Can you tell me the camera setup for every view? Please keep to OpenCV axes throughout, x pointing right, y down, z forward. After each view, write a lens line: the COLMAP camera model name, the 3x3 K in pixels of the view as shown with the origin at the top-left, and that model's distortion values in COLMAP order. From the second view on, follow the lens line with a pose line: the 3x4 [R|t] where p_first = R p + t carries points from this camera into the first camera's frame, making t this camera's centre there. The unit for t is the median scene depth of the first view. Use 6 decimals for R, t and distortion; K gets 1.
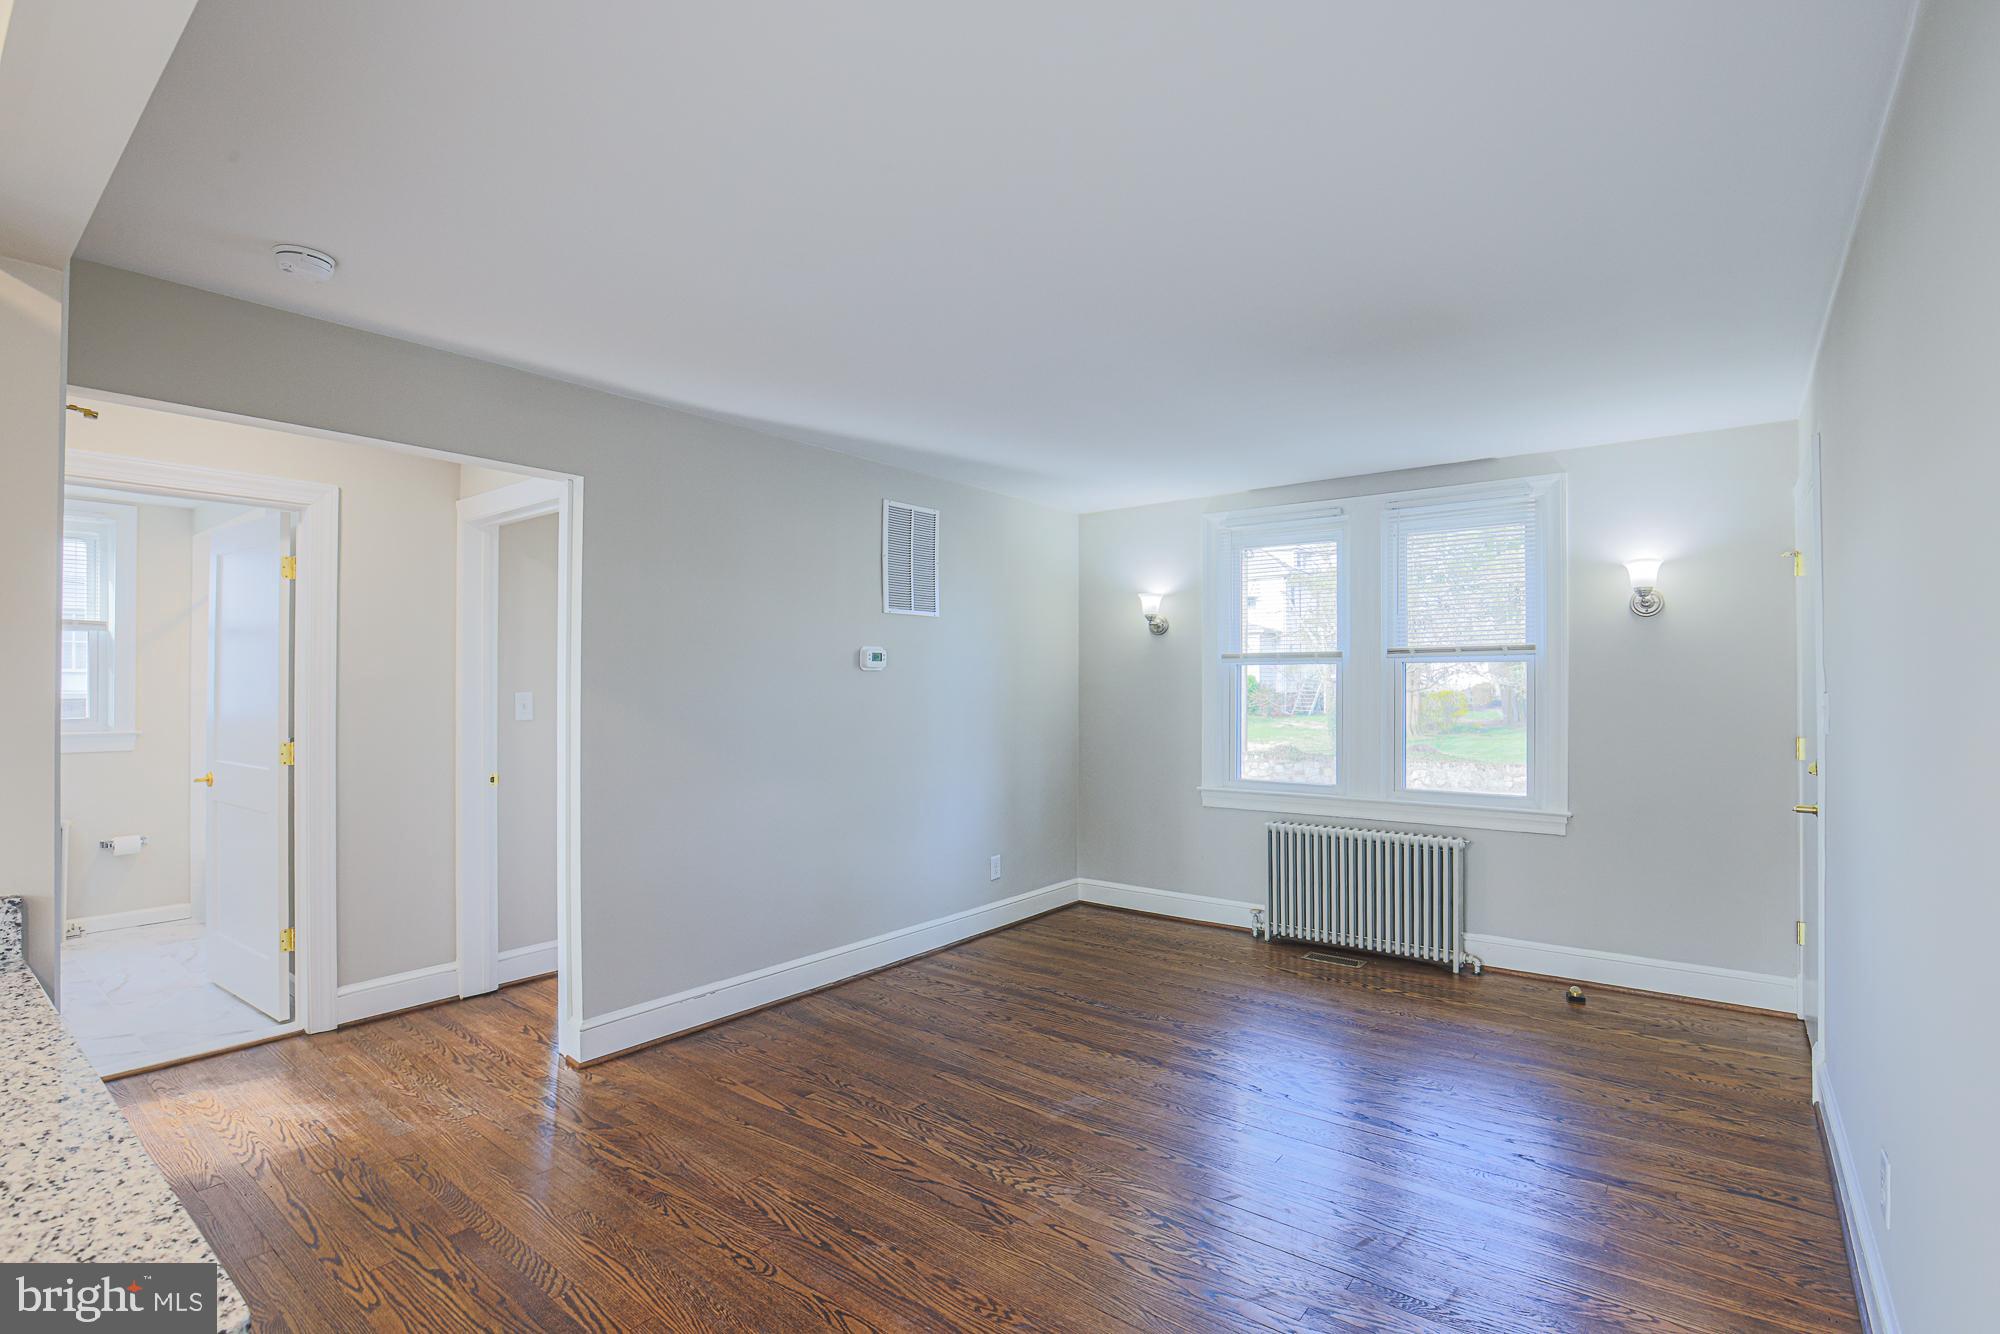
lens RADIAL K [[929.3, 0, 999.8], [0, 929.3, 675.8], [0, 0, 1]] dist [-0.047805, 0.016239]
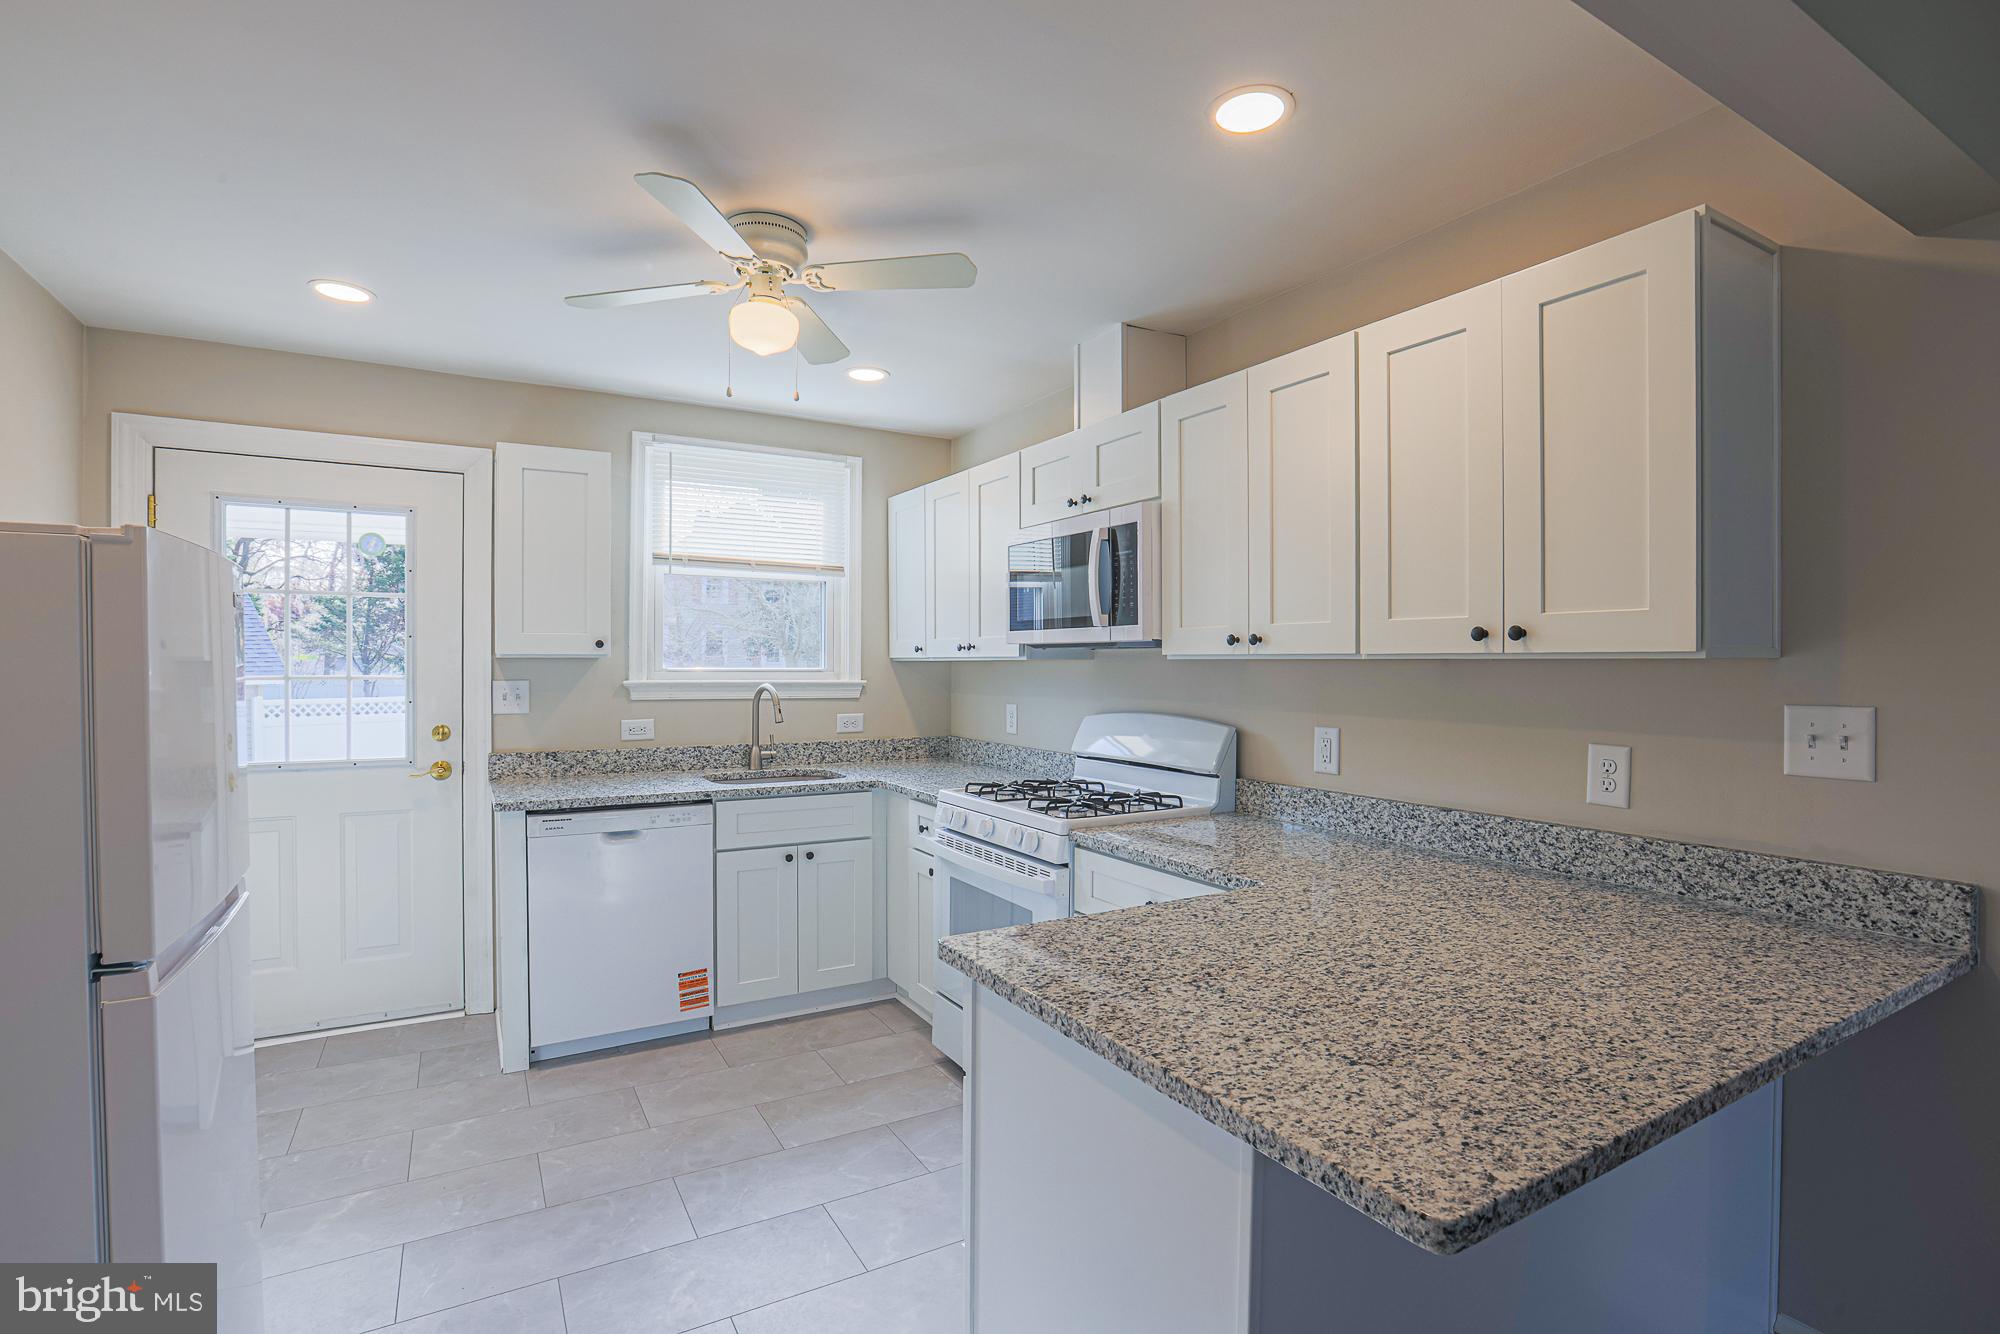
lens RADIAL K [[929.3, 0, 1006.1], [0, 929.3, 671.8], [0, 0, 1]] dist [-0.047805, 0.016239]
pose [[-0.350331, 0.010082, -0.936572, 0.063628], [0.006999, 0.999942, 0.008146, -0.000423], [0.936600, -0.003701, -0.350382, 0.126621]]
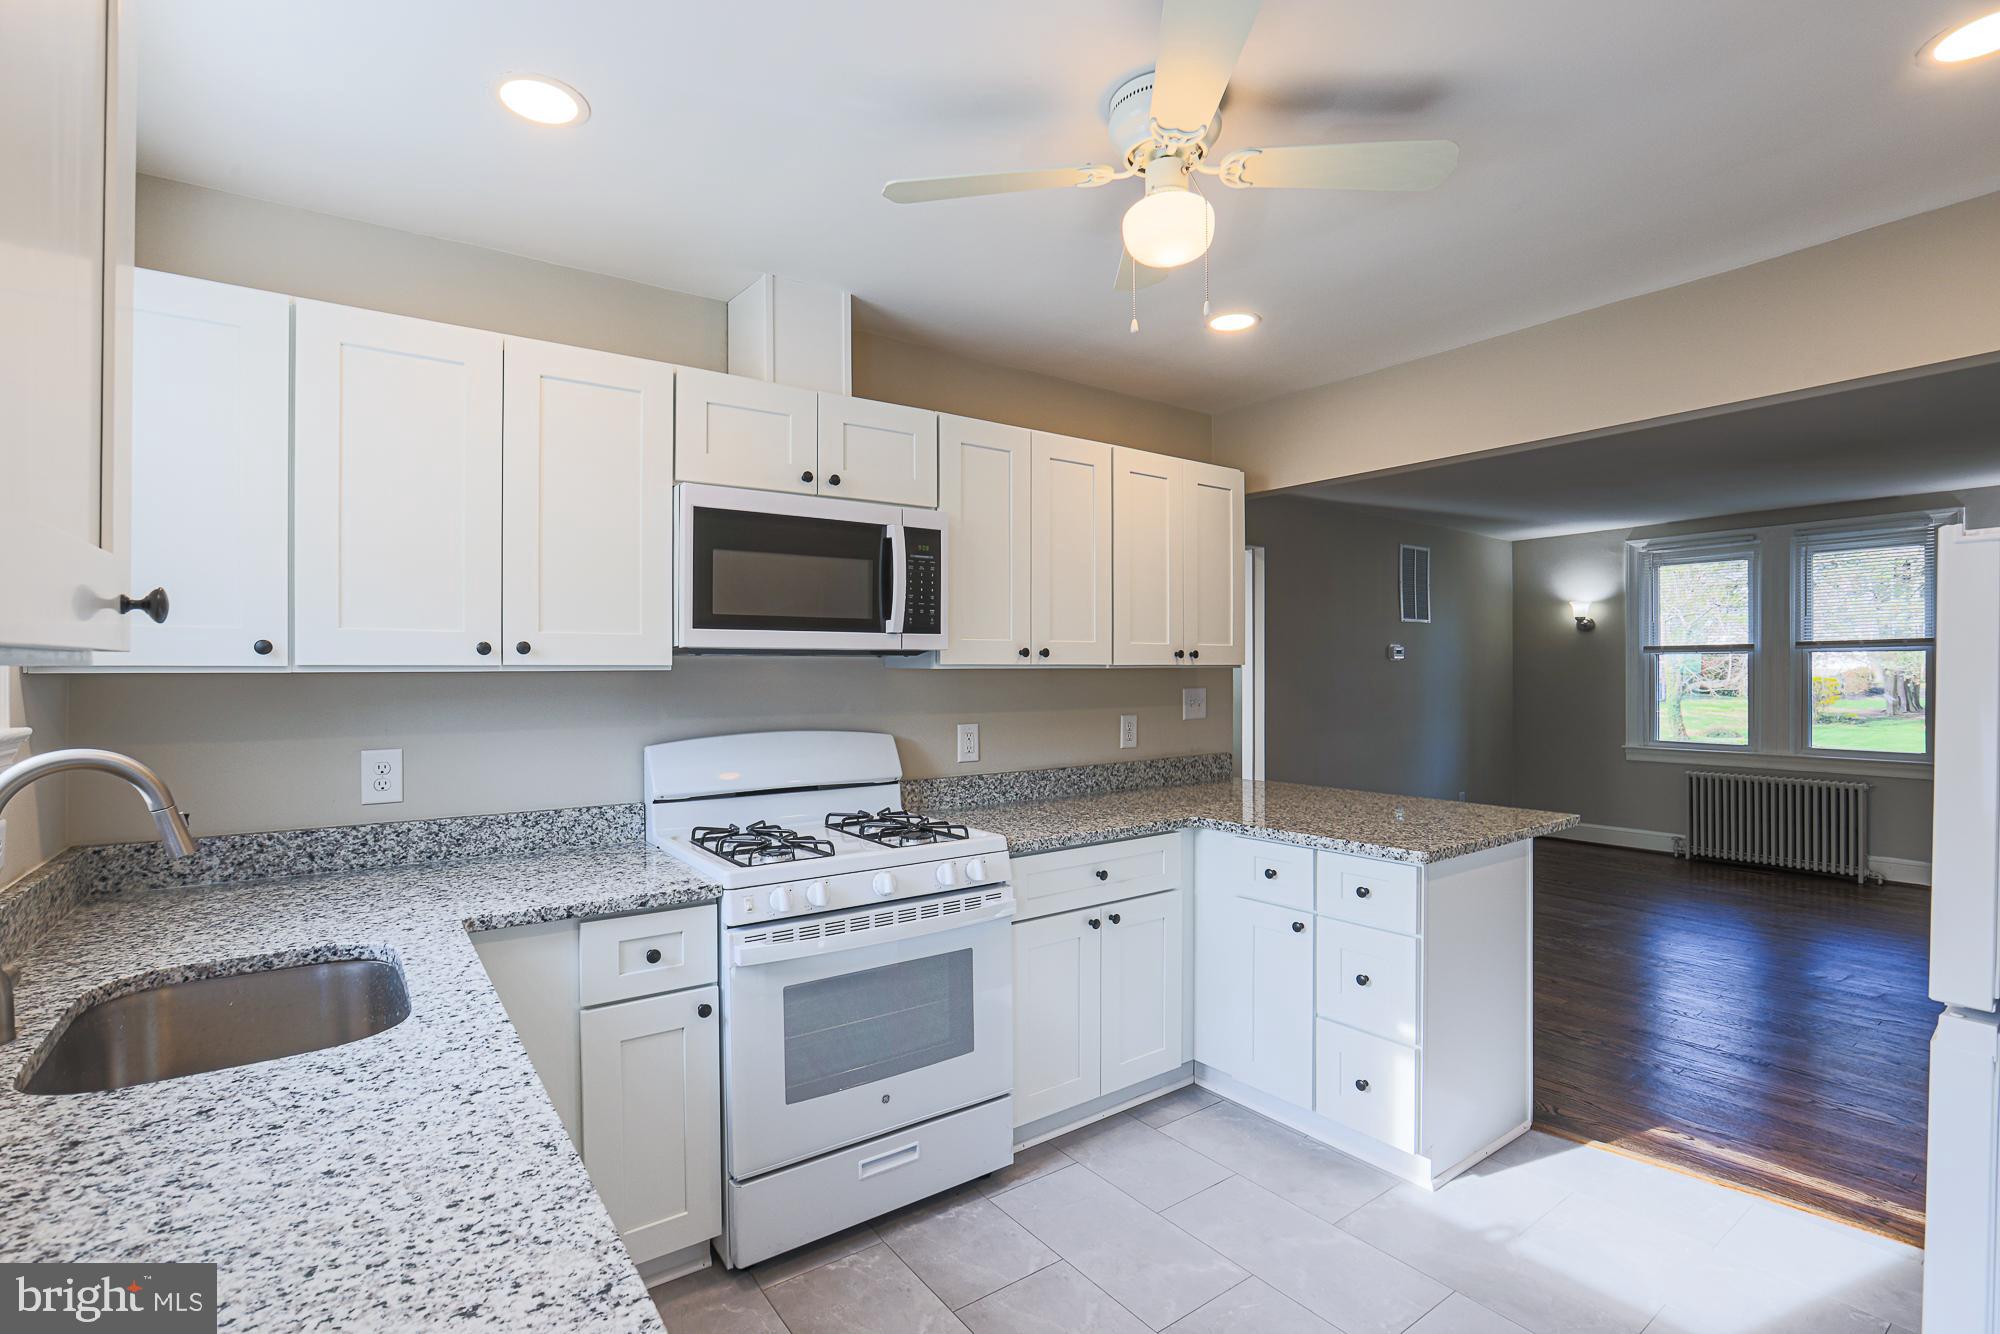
lens RADIAL K [[929.3, 0, 994.8], [0, 929.3, 668.5], [0, 0, 1]] dist [-0.047805, 0.016239]
pose [[0.961417, -0.004019, -0.275066, -0.352984], [0.006221, 0.999955, 0.007134, -0.007504], [0.275025, -0.008570, 0.961399, -0.606677]]
